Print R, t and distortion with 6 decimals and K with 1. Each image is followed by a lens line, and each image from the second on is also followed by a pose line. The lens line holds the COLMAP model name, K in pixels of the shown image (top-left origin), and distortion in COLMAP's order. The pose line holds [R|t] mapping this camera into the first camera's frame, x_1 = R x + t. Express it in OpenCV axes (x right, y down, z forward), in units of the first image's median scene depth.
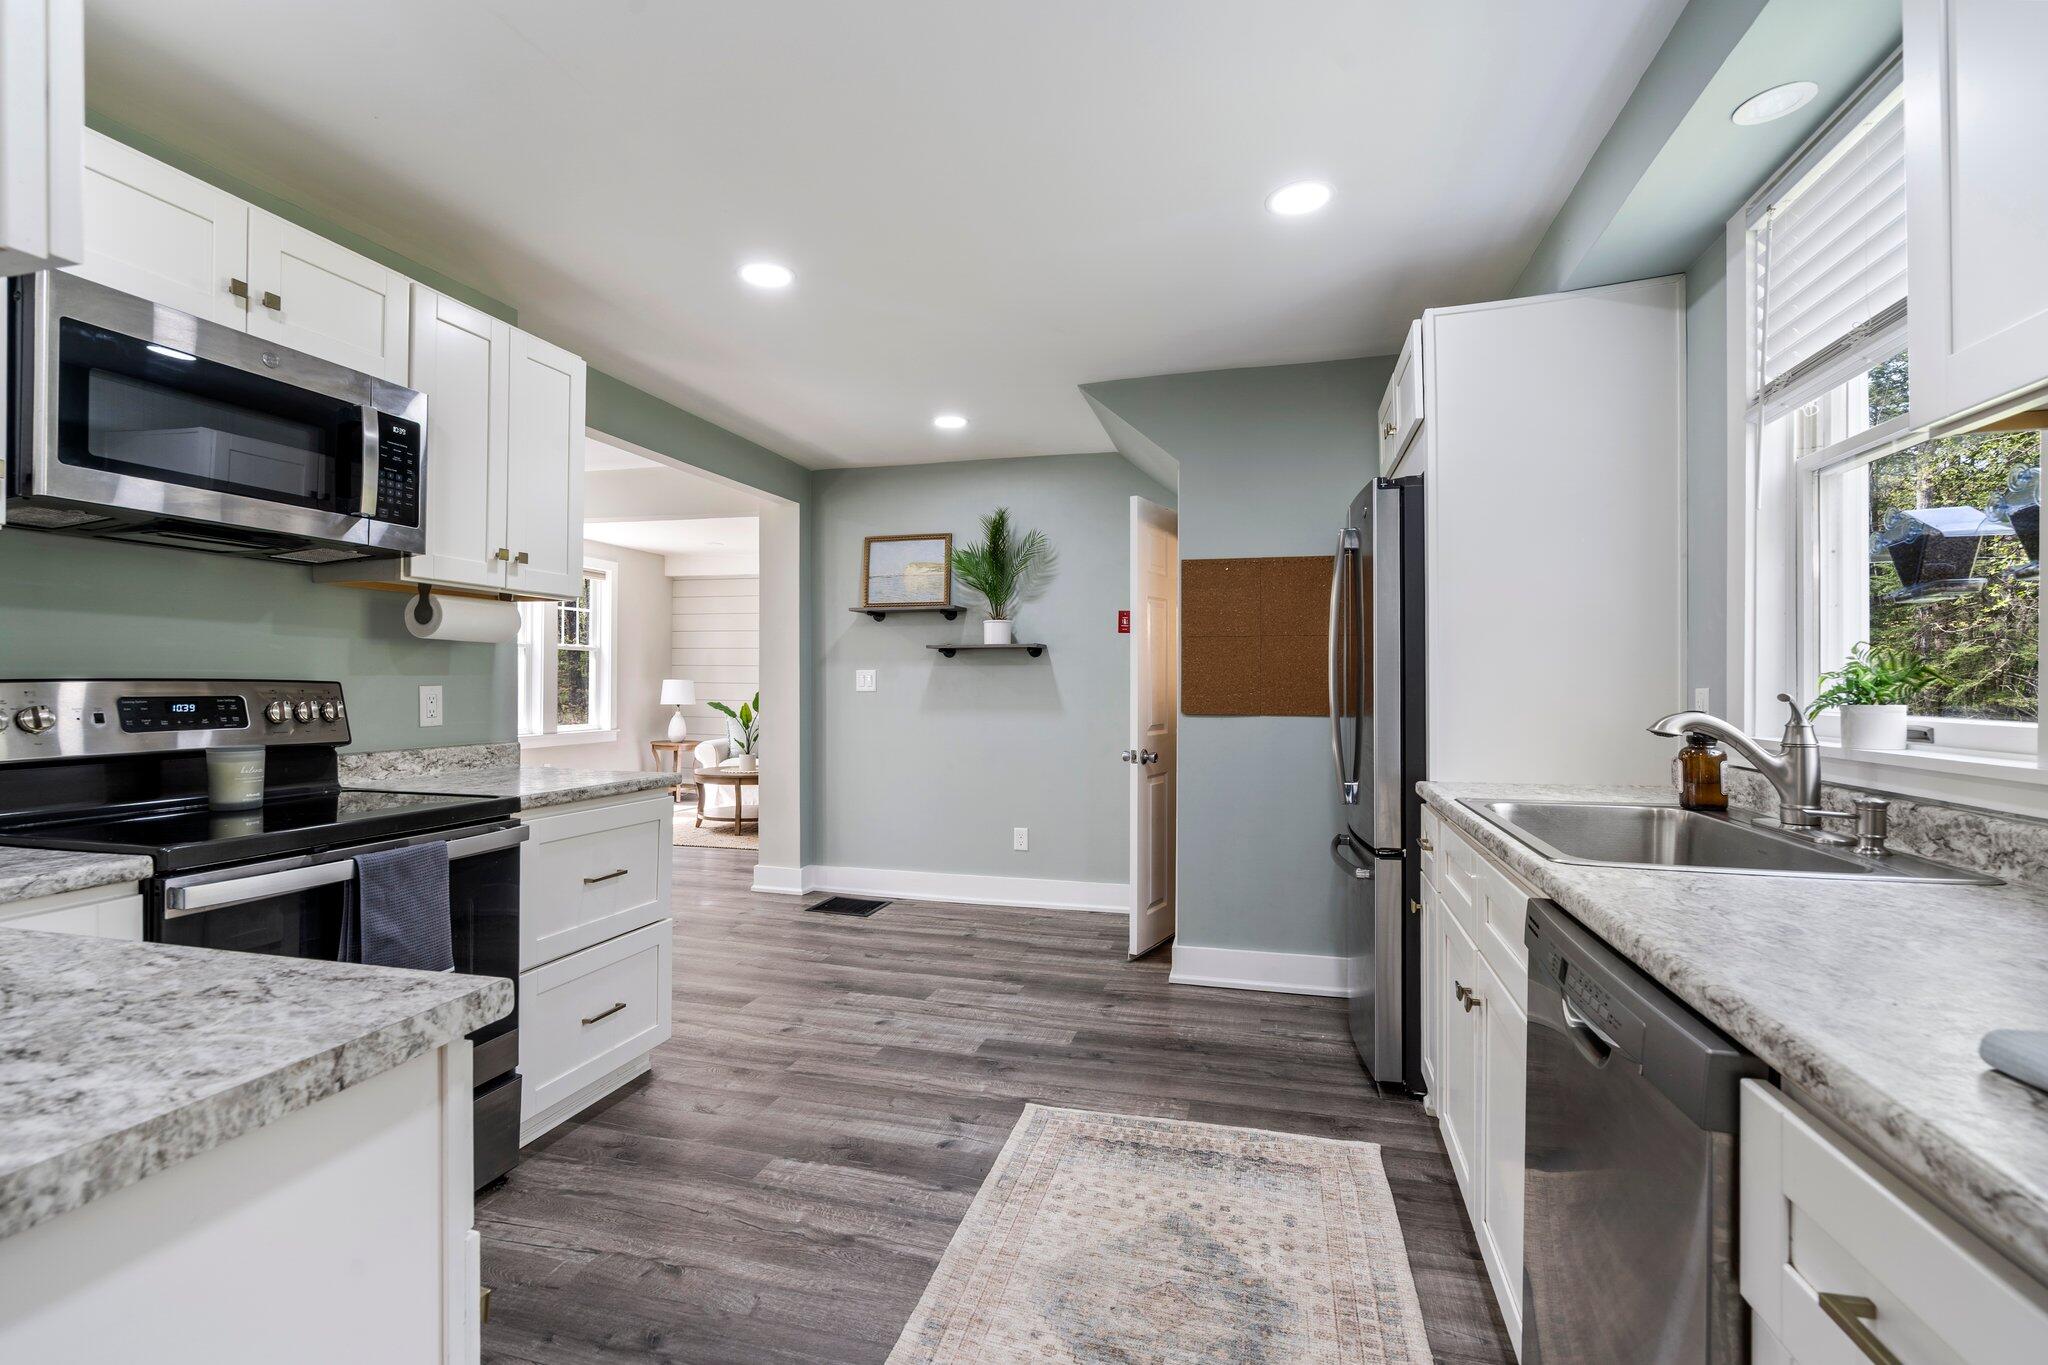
lens RADIAL K [[933.3, 0, 1032.2], [0, 933.3, 674.5], [0, 0, 1]] dist [-0.026752, 0.008798]
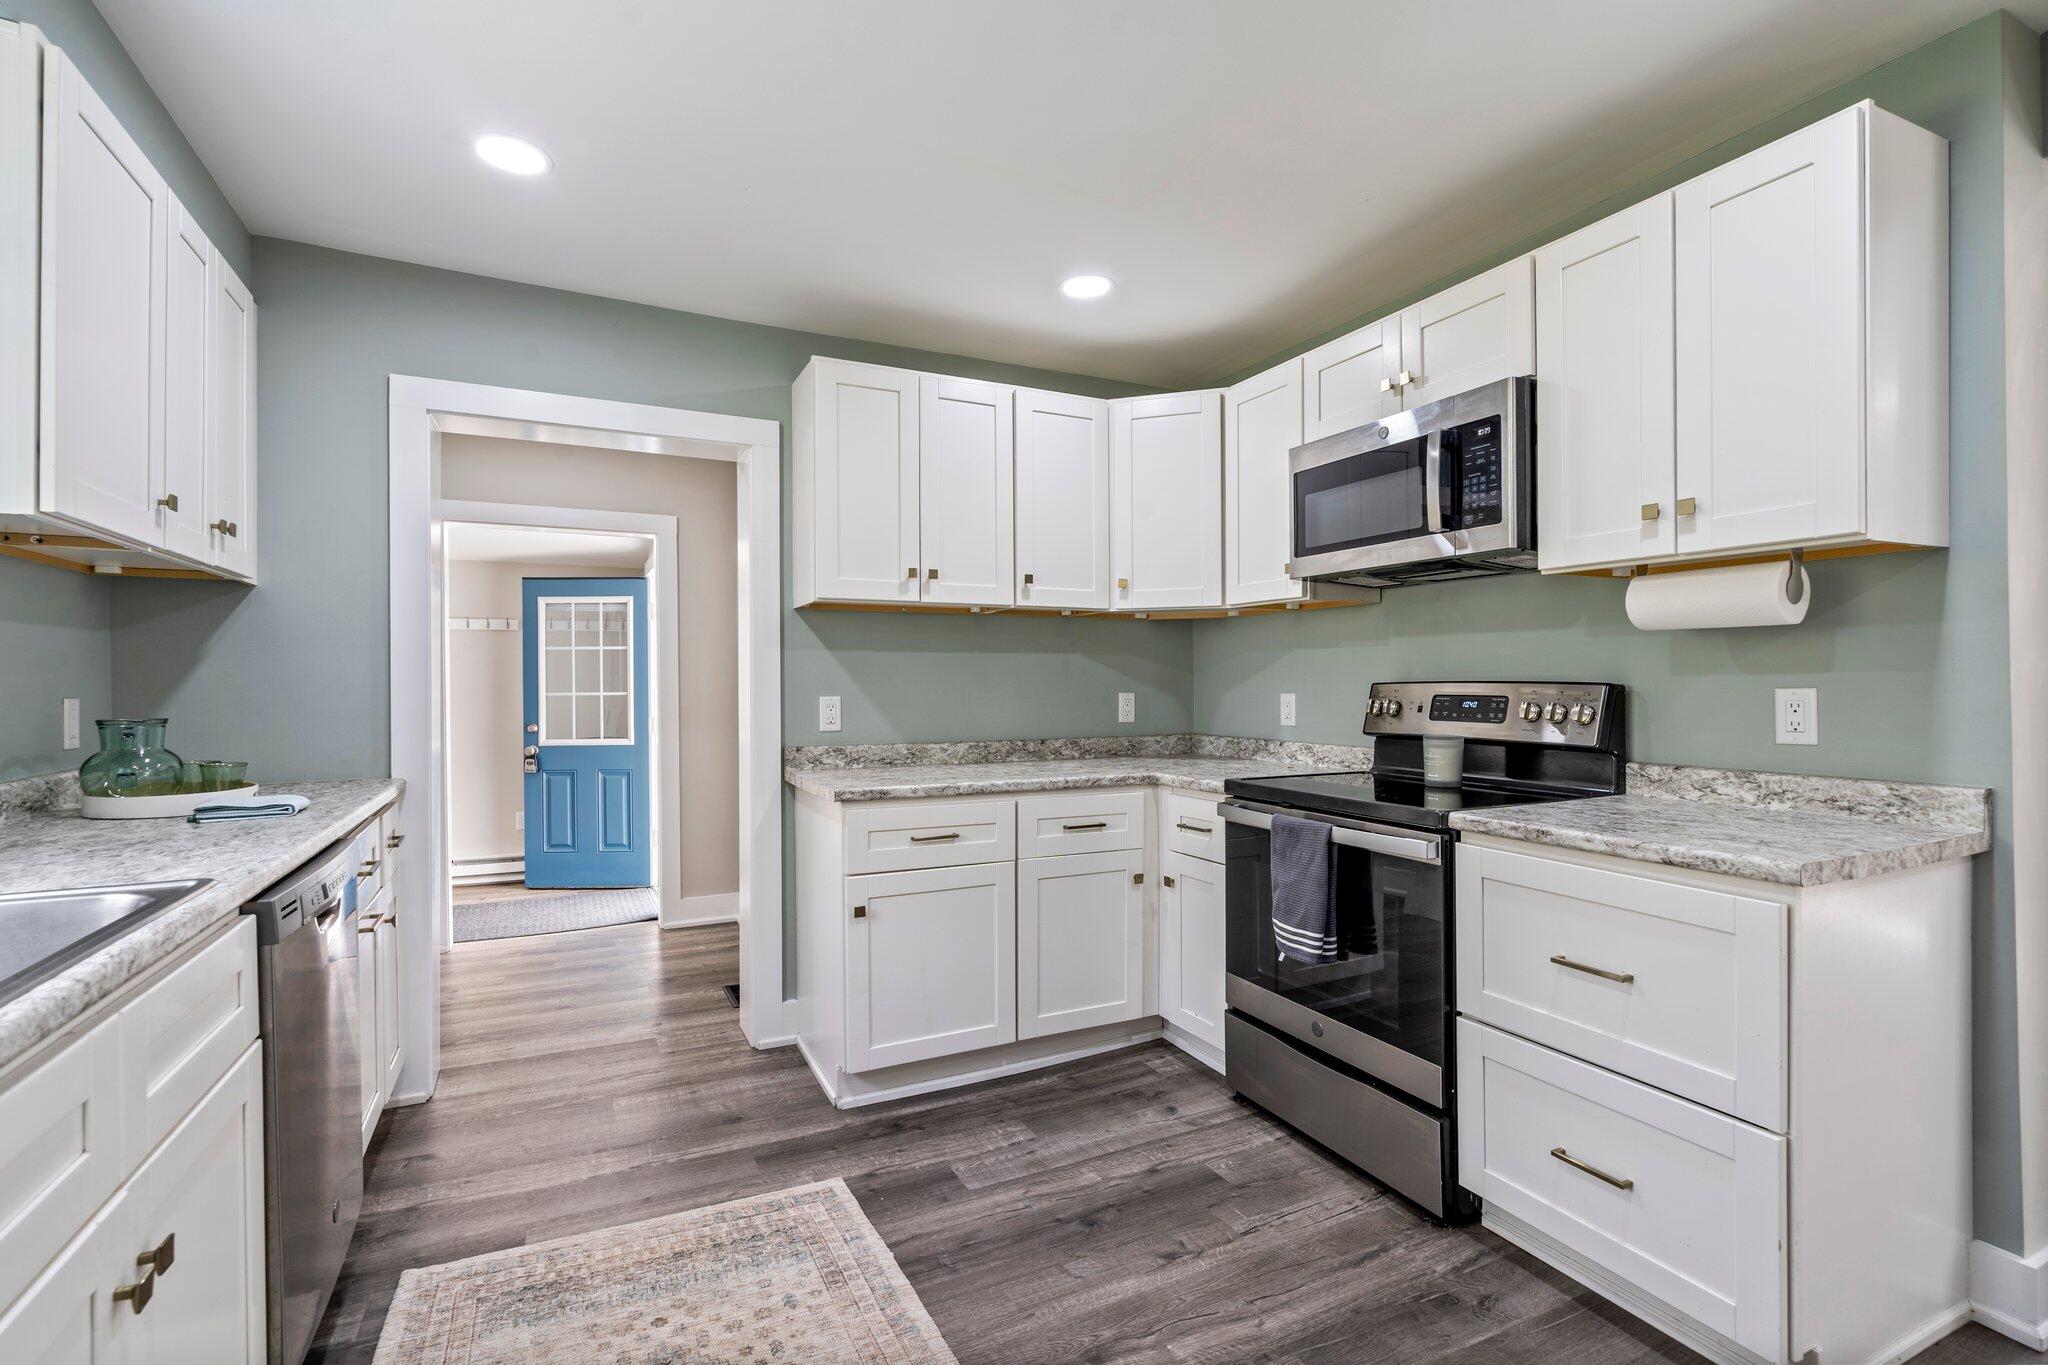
lens RADIAL K [[933.3, 0, 1015.2], [0, 933.3, 688.8], [0, 0, 1]] dist [-0.026752, 0.008798]
pose [[-0.766776, 0.003781, -0.641904, 0.350214], [0.006676, 0.999976, -0.002085, 0.012422], [0.641880, -0.005884, -0.766782, 1.464495]]
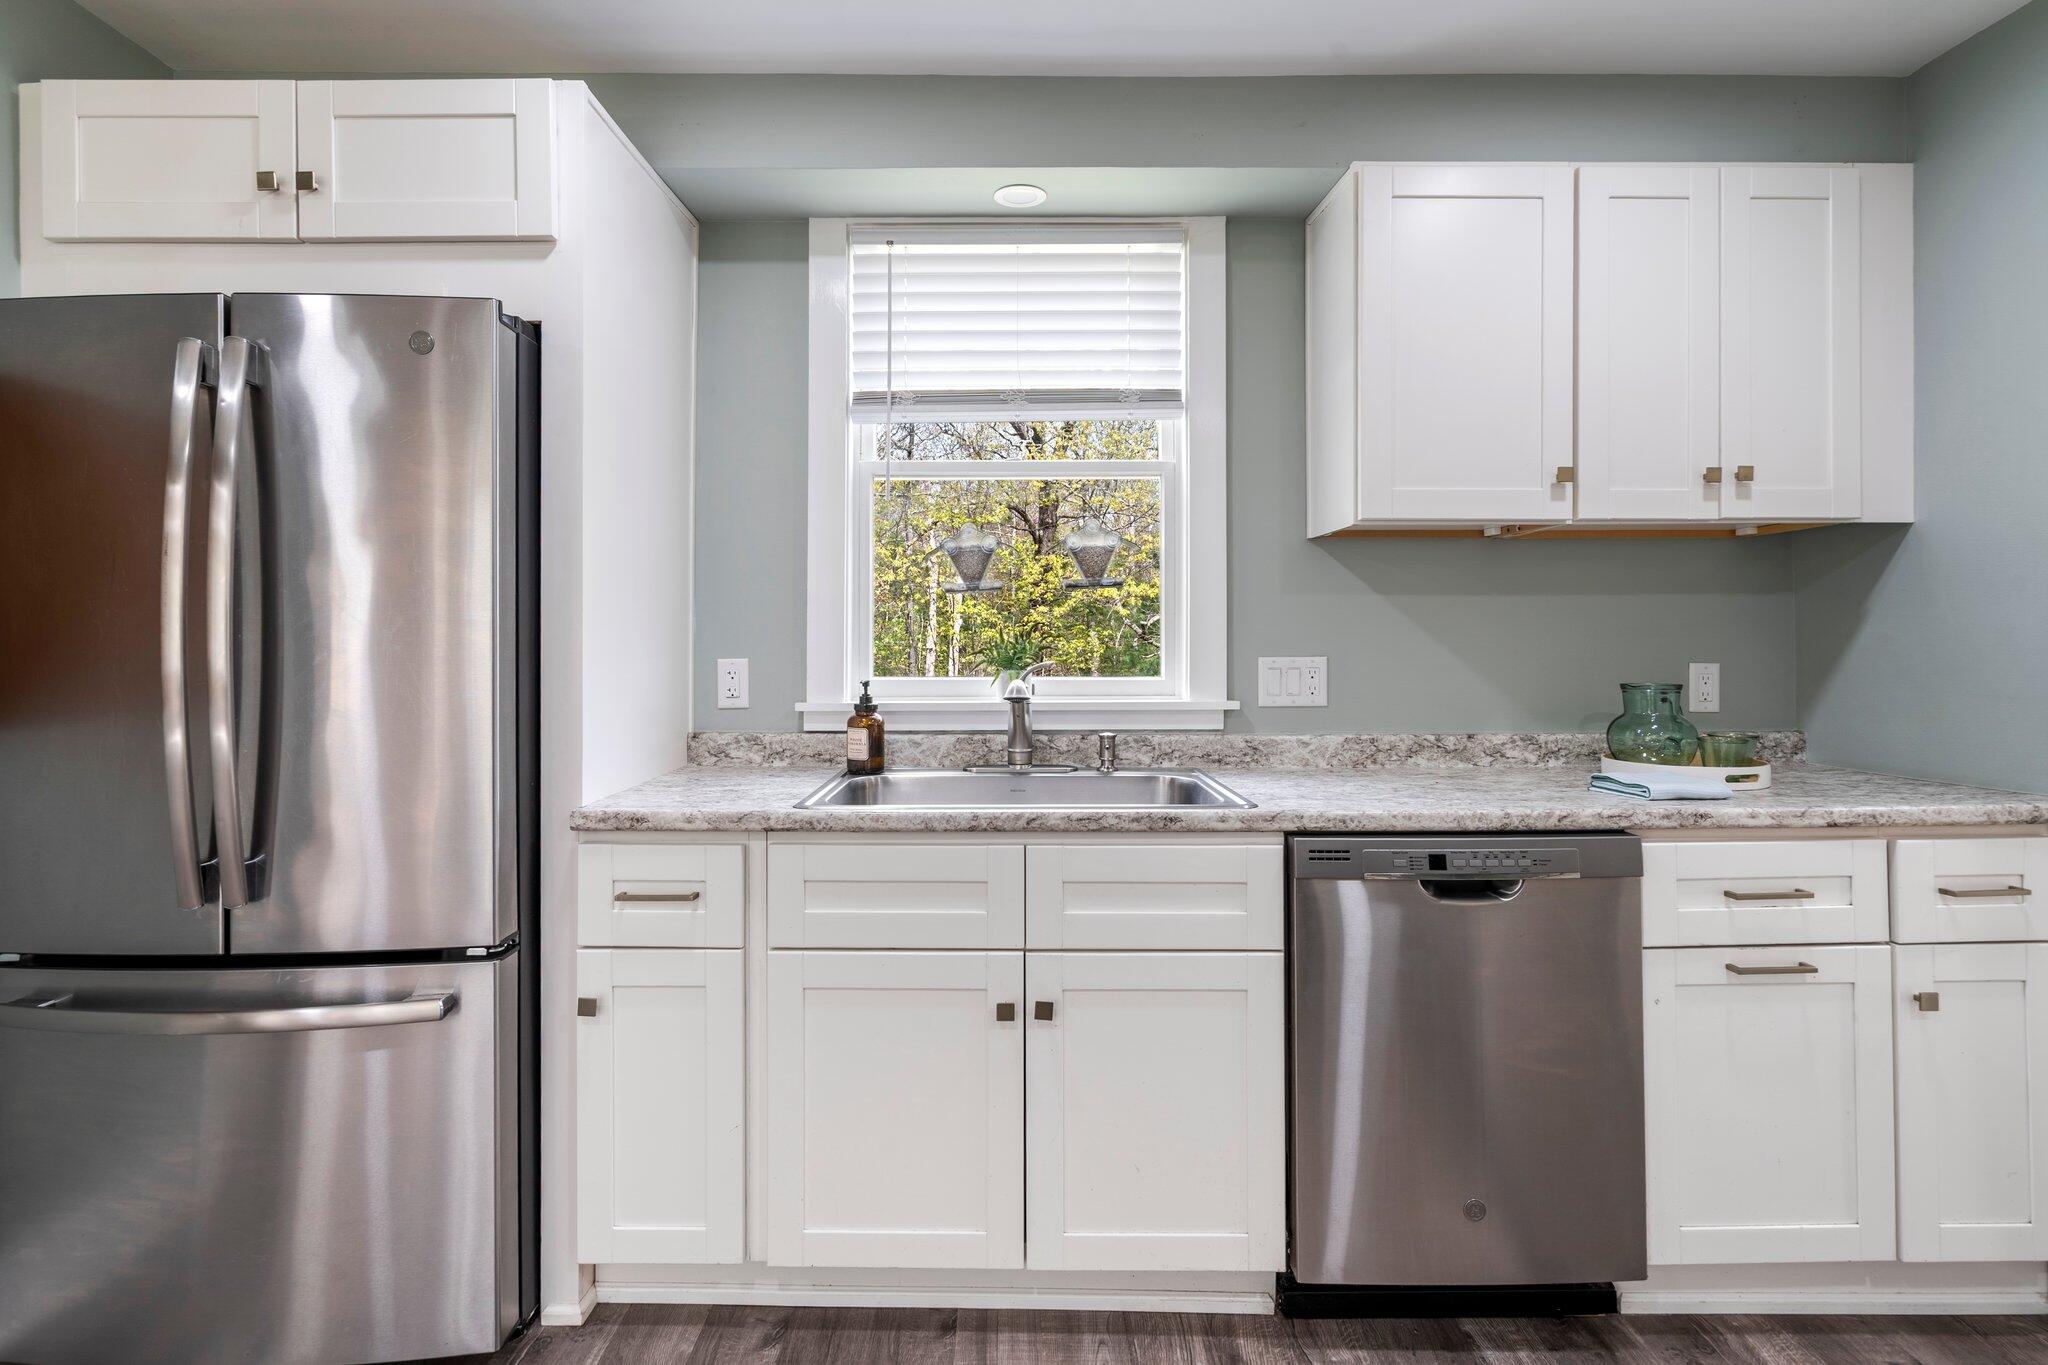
lens RADIAL K [[933.3, 0, 994.6], [0, 933.3, 641.0], [0, 0, 1]] dist [-0.026752, 0.008798]
pose [[-0.242063, 0.010670, 0.970202, -0.326256], [-0.006929, 0.999895, -0.012725, 0.006862], [-0.970236, -0.009802, -0.241963, 1.053967]]
